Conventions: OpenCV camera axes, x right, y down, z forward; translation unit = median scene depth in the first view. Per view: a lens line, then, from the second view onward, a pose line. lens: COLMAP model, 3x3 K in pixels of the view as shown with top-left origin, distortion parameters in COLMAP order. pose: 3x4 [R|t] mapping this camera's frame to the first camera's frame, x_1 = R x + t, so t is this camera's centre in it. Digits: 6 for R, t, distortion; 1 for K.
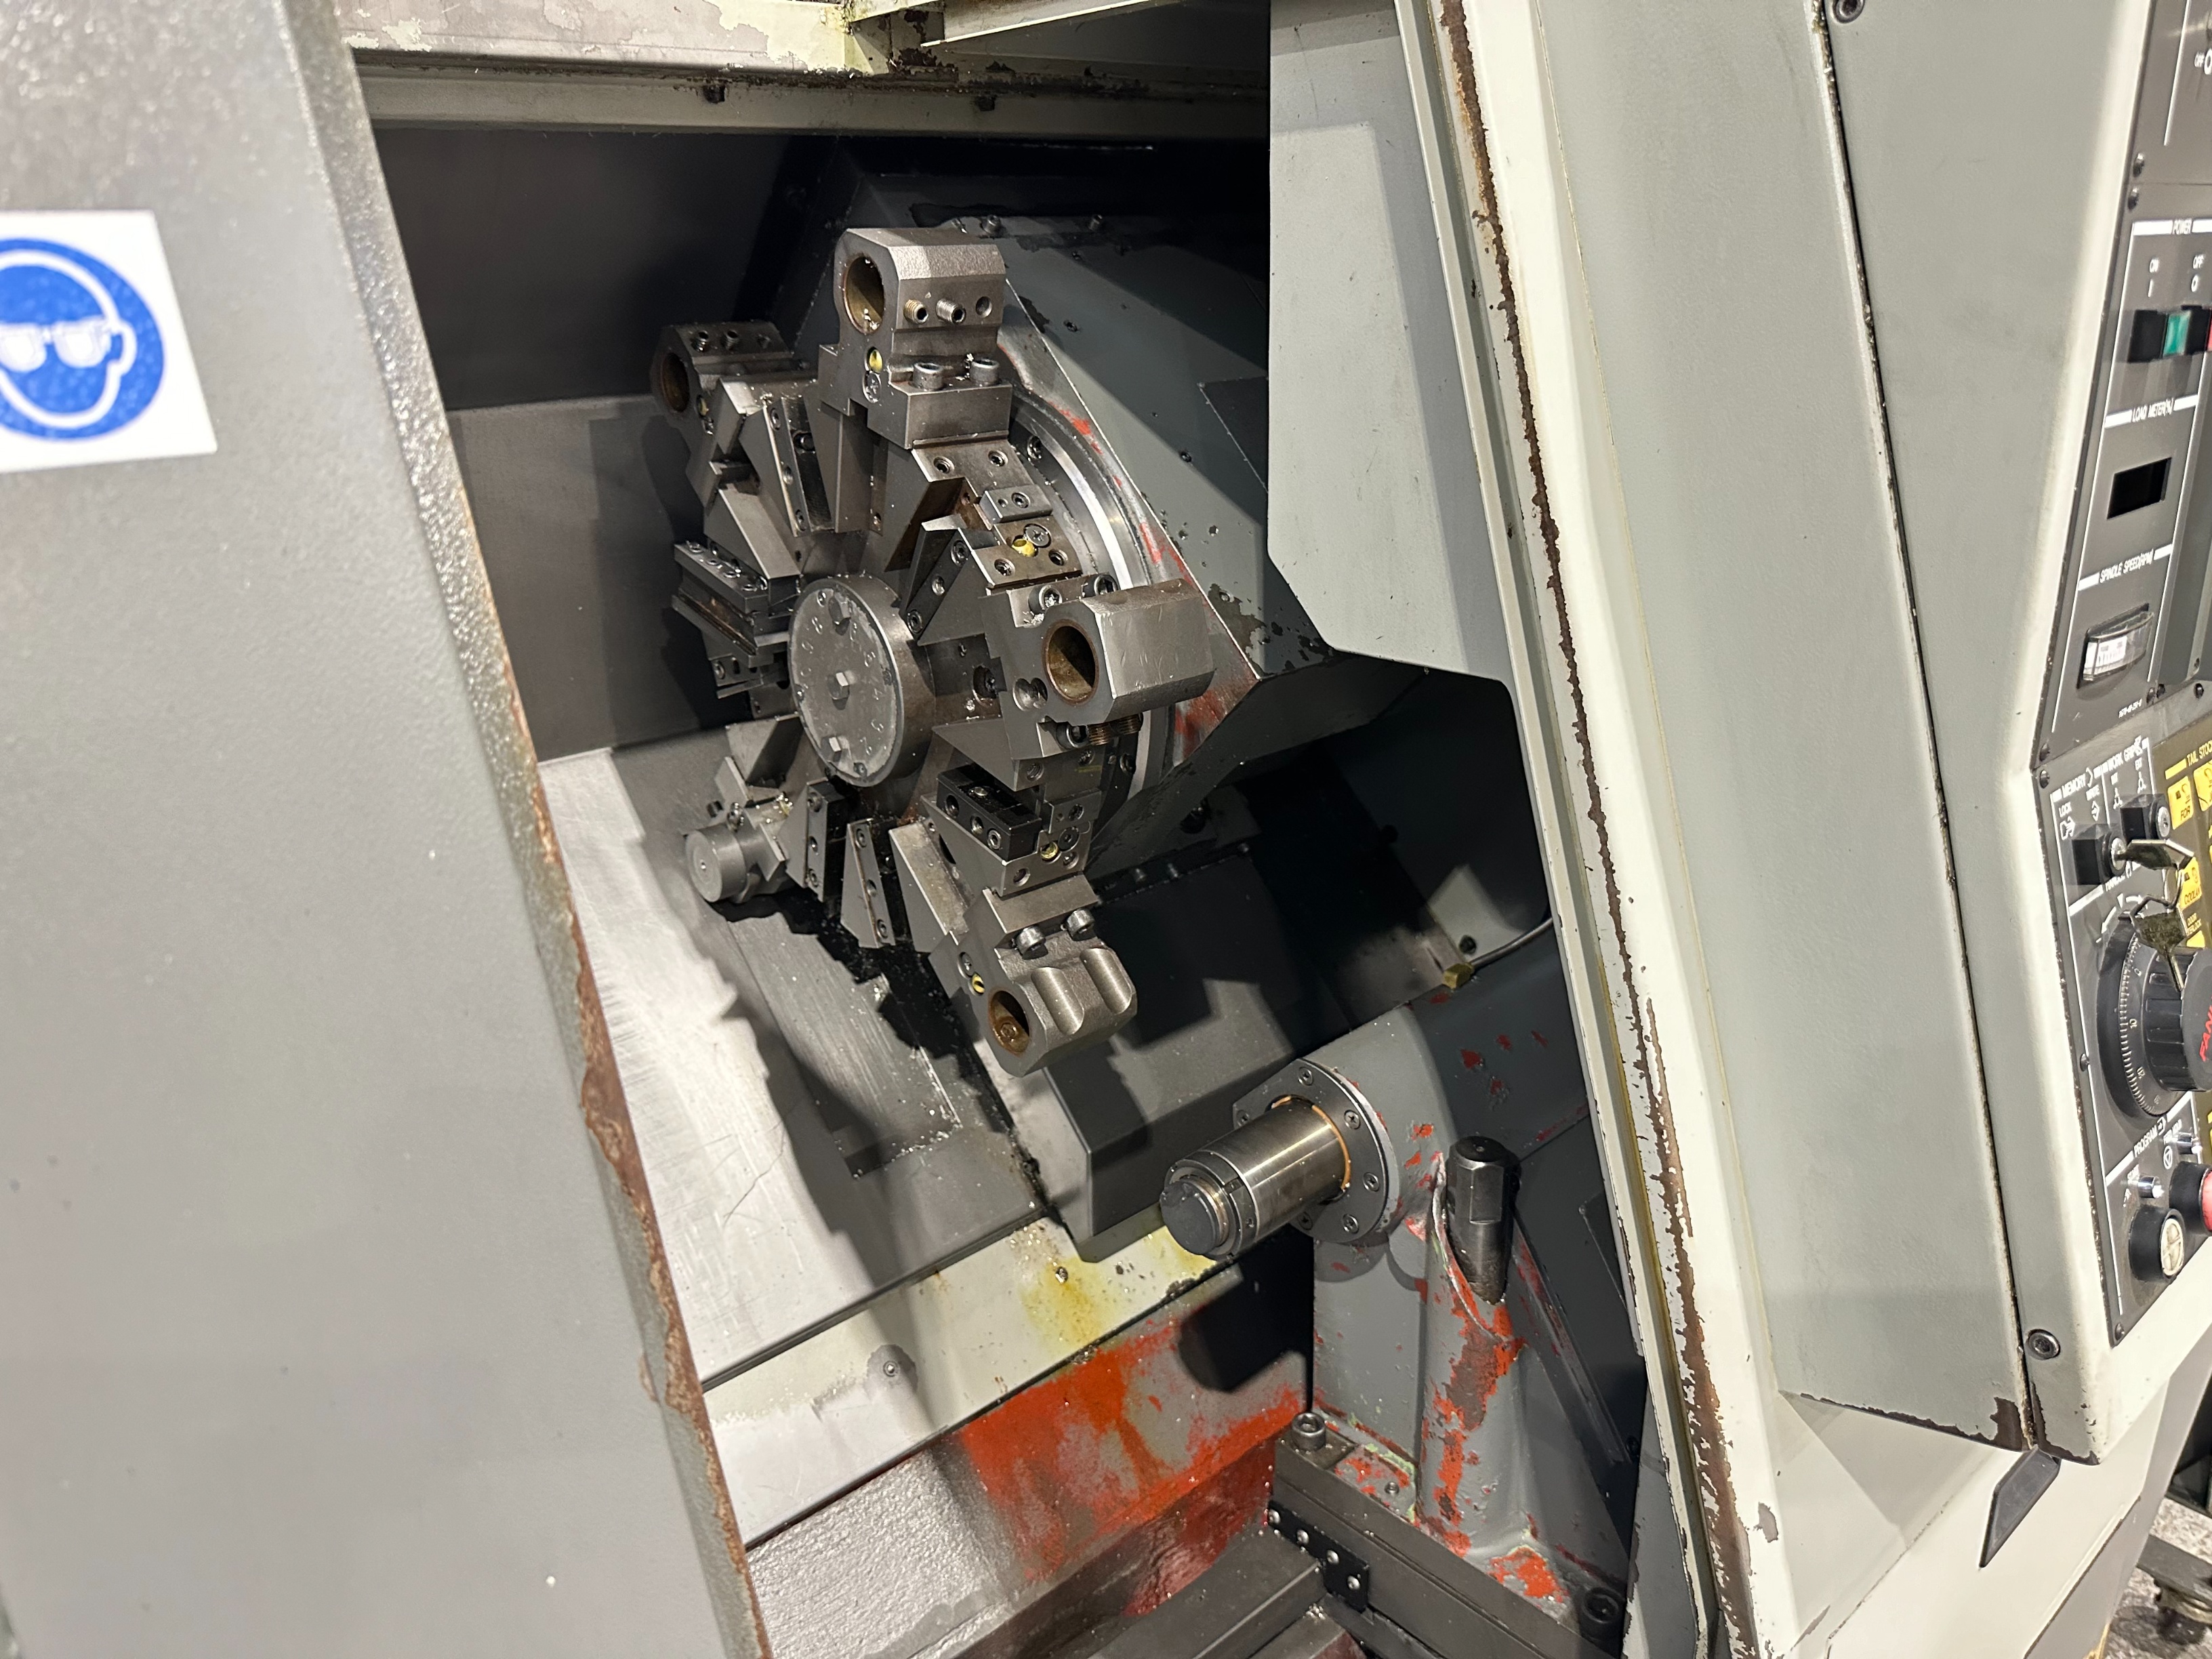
lens RADIAL K [[1547.7, 0, 1108.6], [0, 1547.7, 817.7], [0, 0, 1]] dist [0.054178, -0.073887]
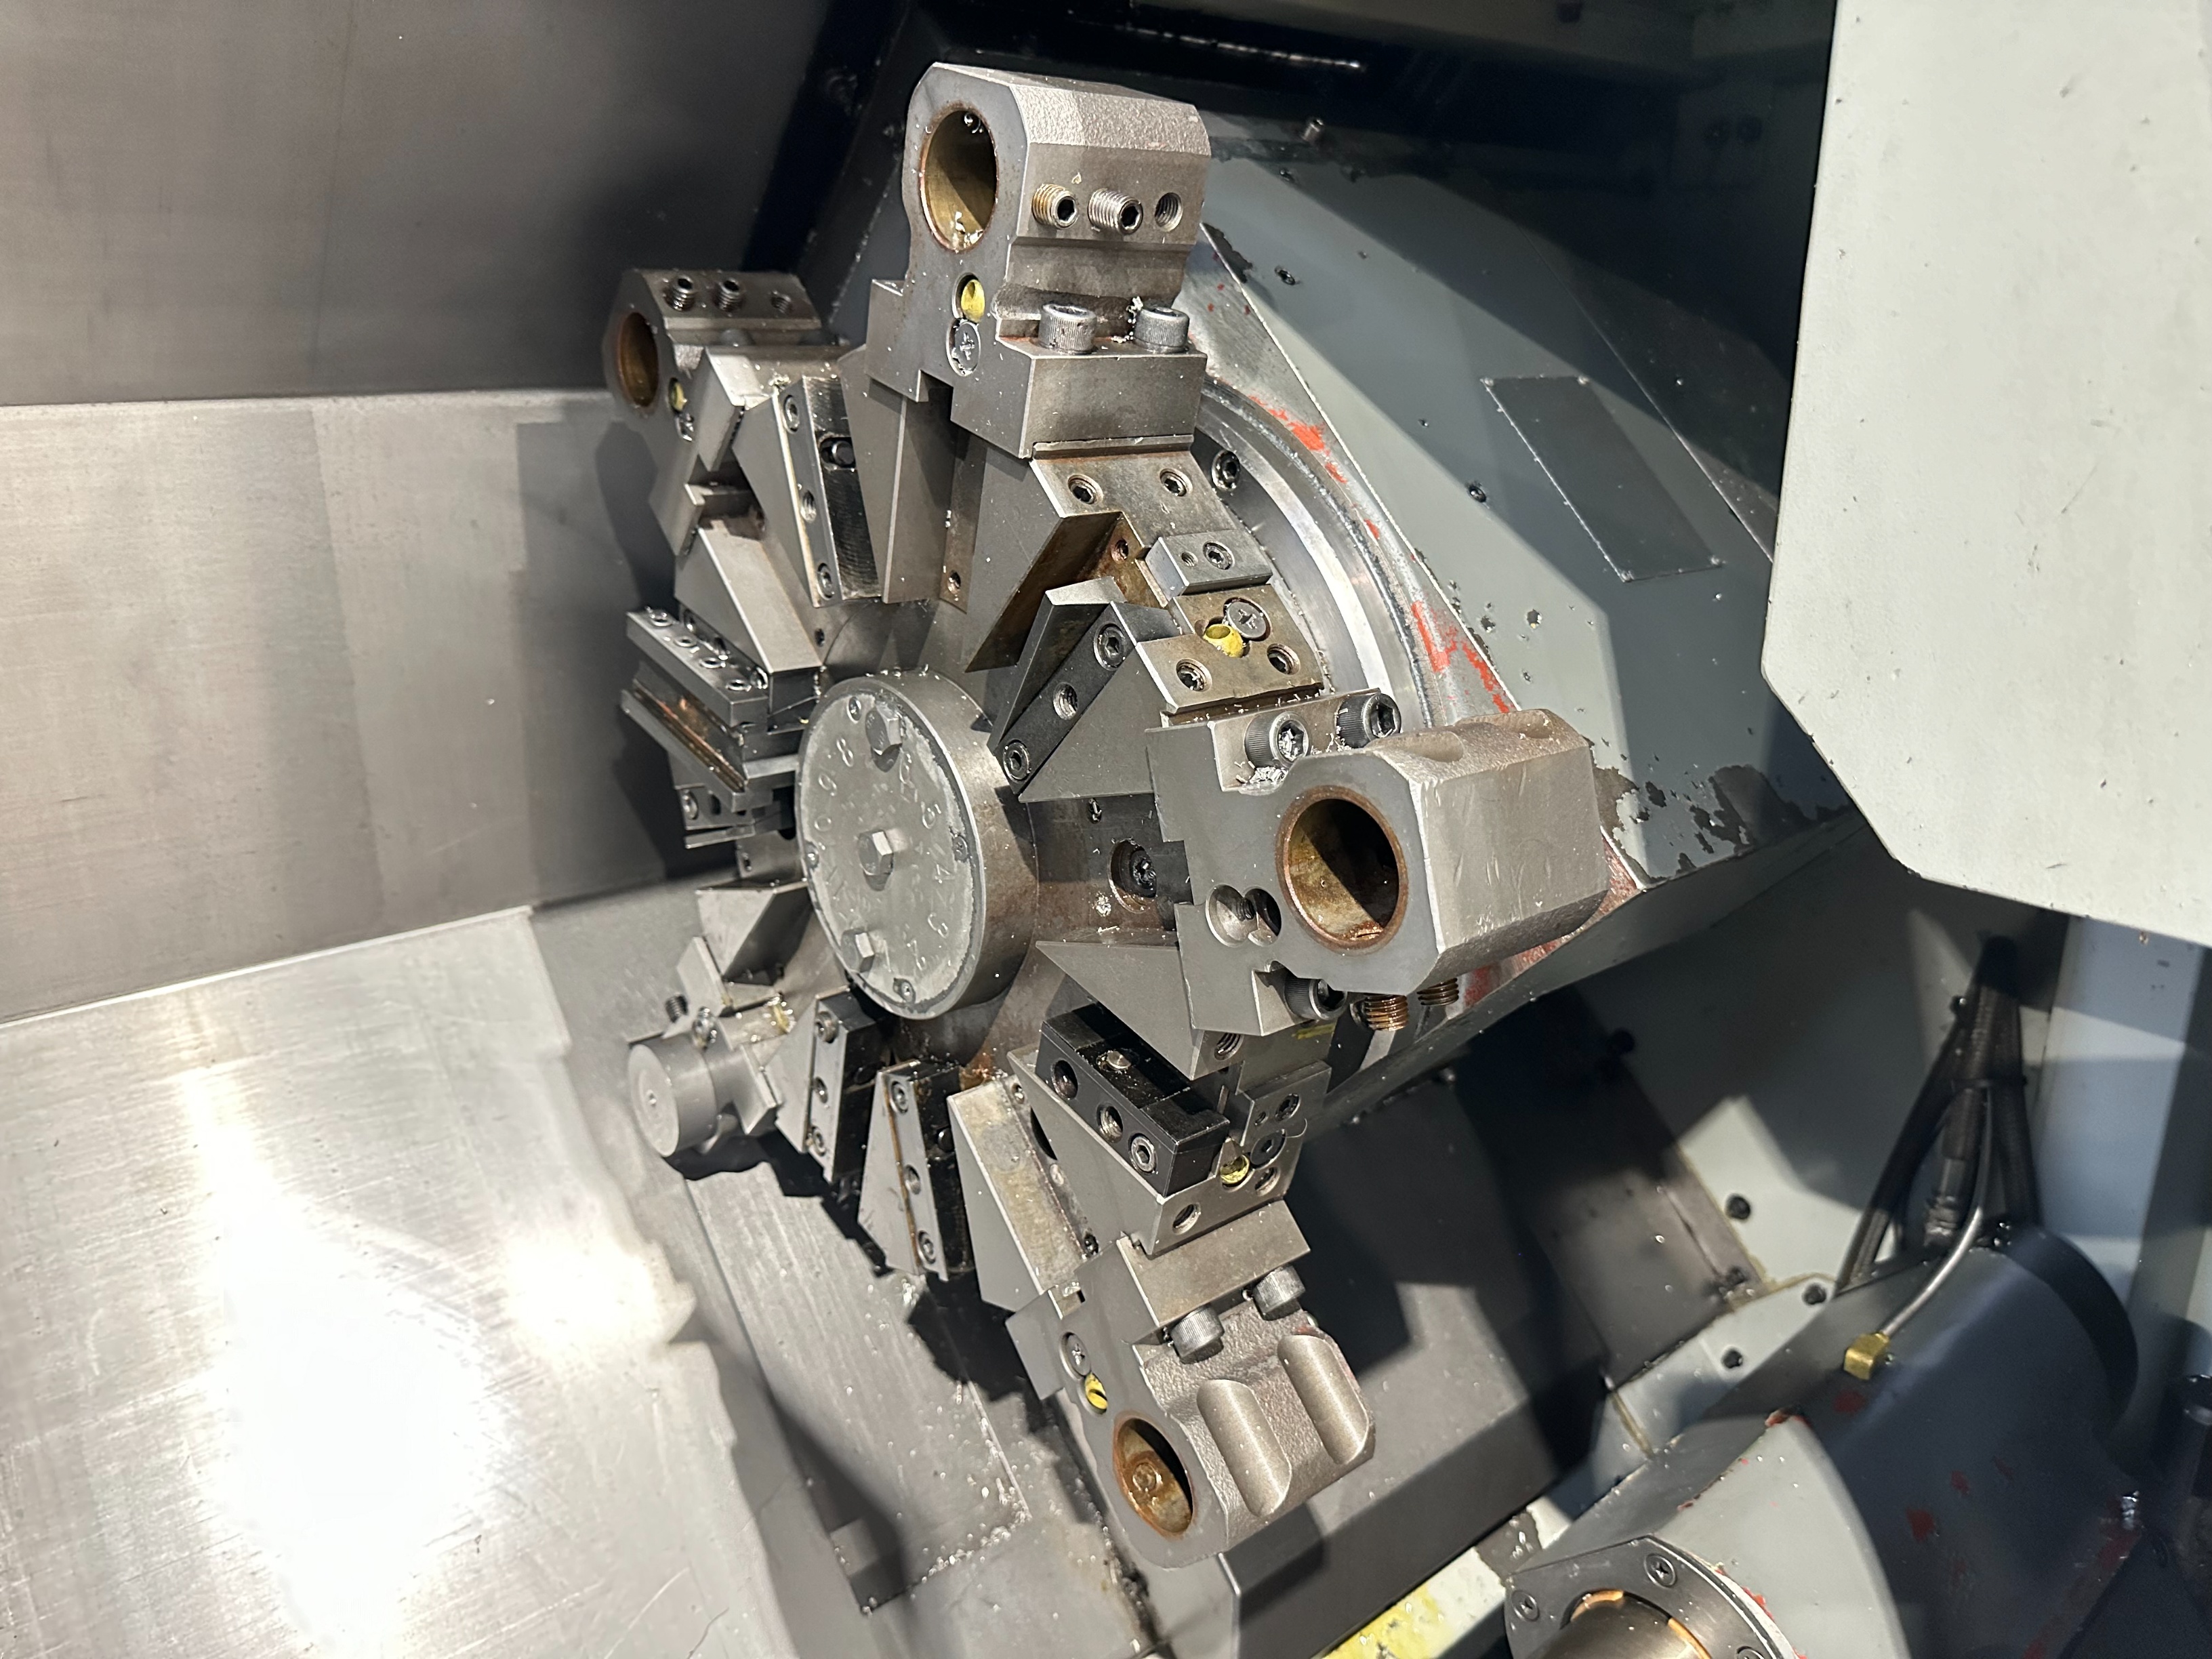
lens RADIAL K [[1621.3, 0, 1108.7], [0, 1621.3, 799.2], [0, 0, 1]] dist [0.067506, -0.136827]
pose [[0.999266, 0.033689, -0.018250, -0.069832], [-0.034791, 0.997353, -0.063848, -0.066269], [0.016050, 0.064436, 0.997793, 0.355799]]
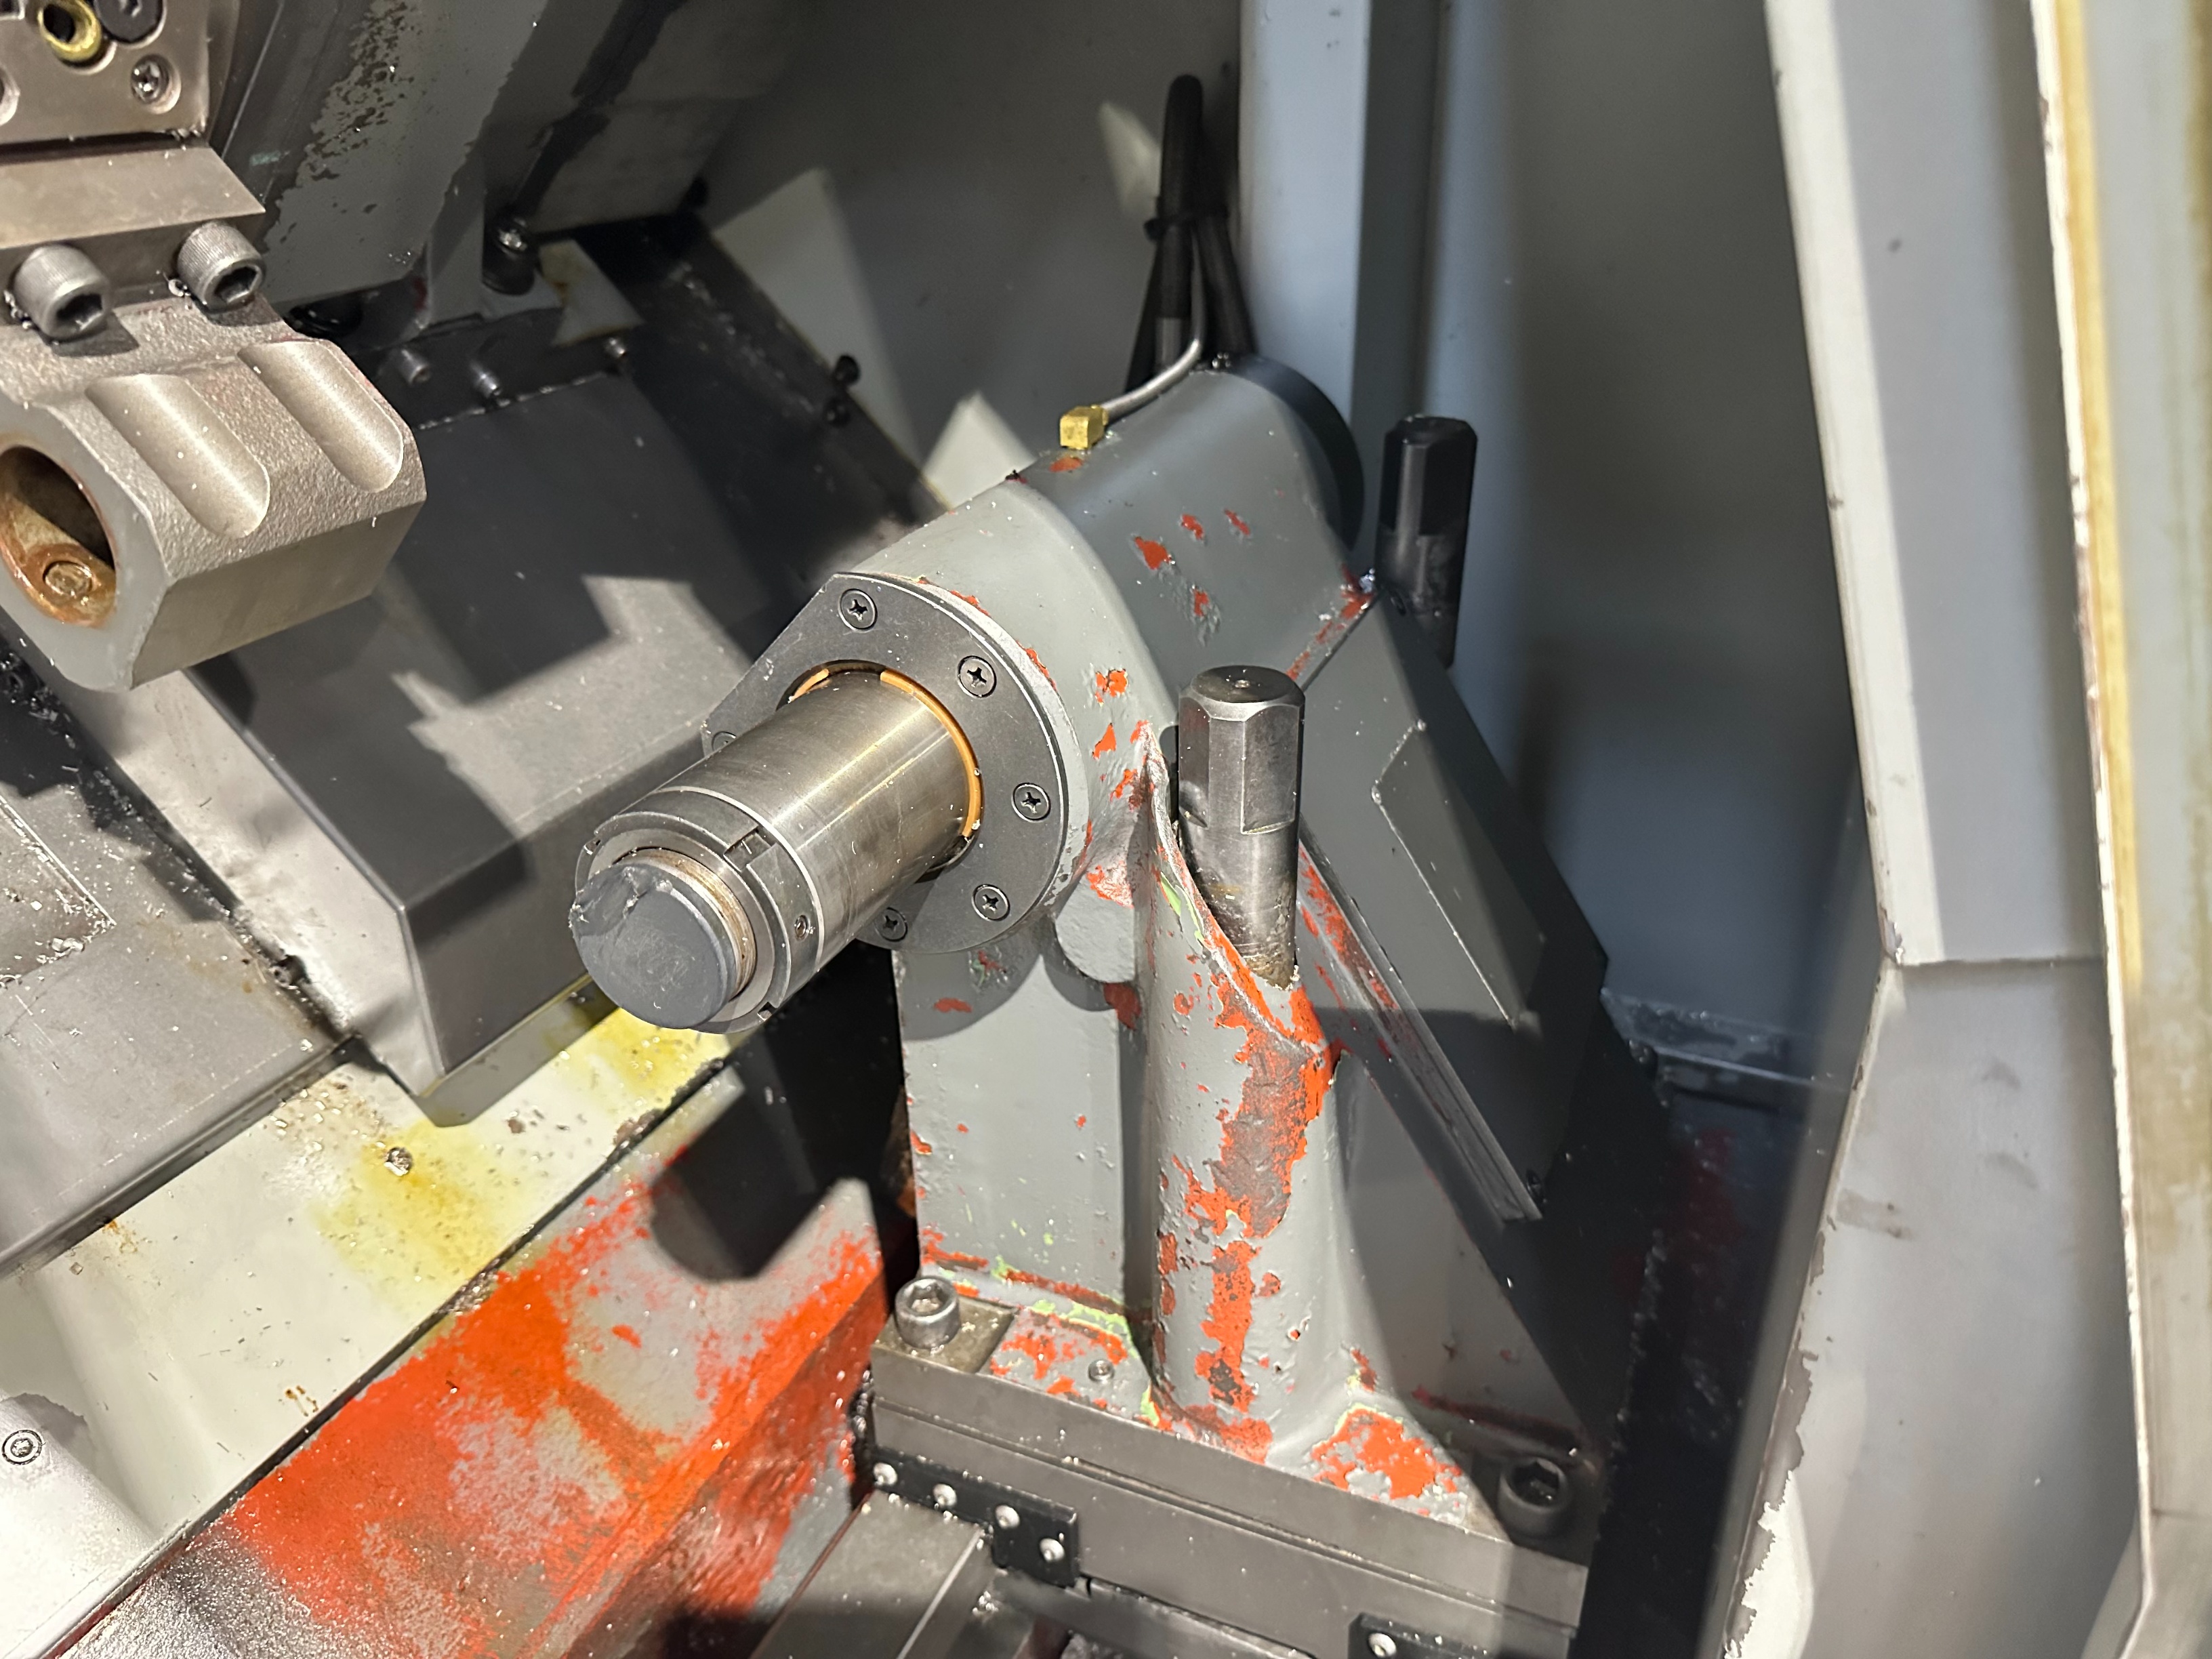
lens RADIAL K [[1612.4, 0, 1107.2], [0, 1612.4, 781.4], [0, 0, 1]] dist [0.113287, -0.178034]
pose [[0.915719, -0.173713, 0.362329, 0.011840], [0.134456, 0.982210, 0.131092, 0.154283], [-0.378656, -0.071326, 0.922785, 0.494674]]
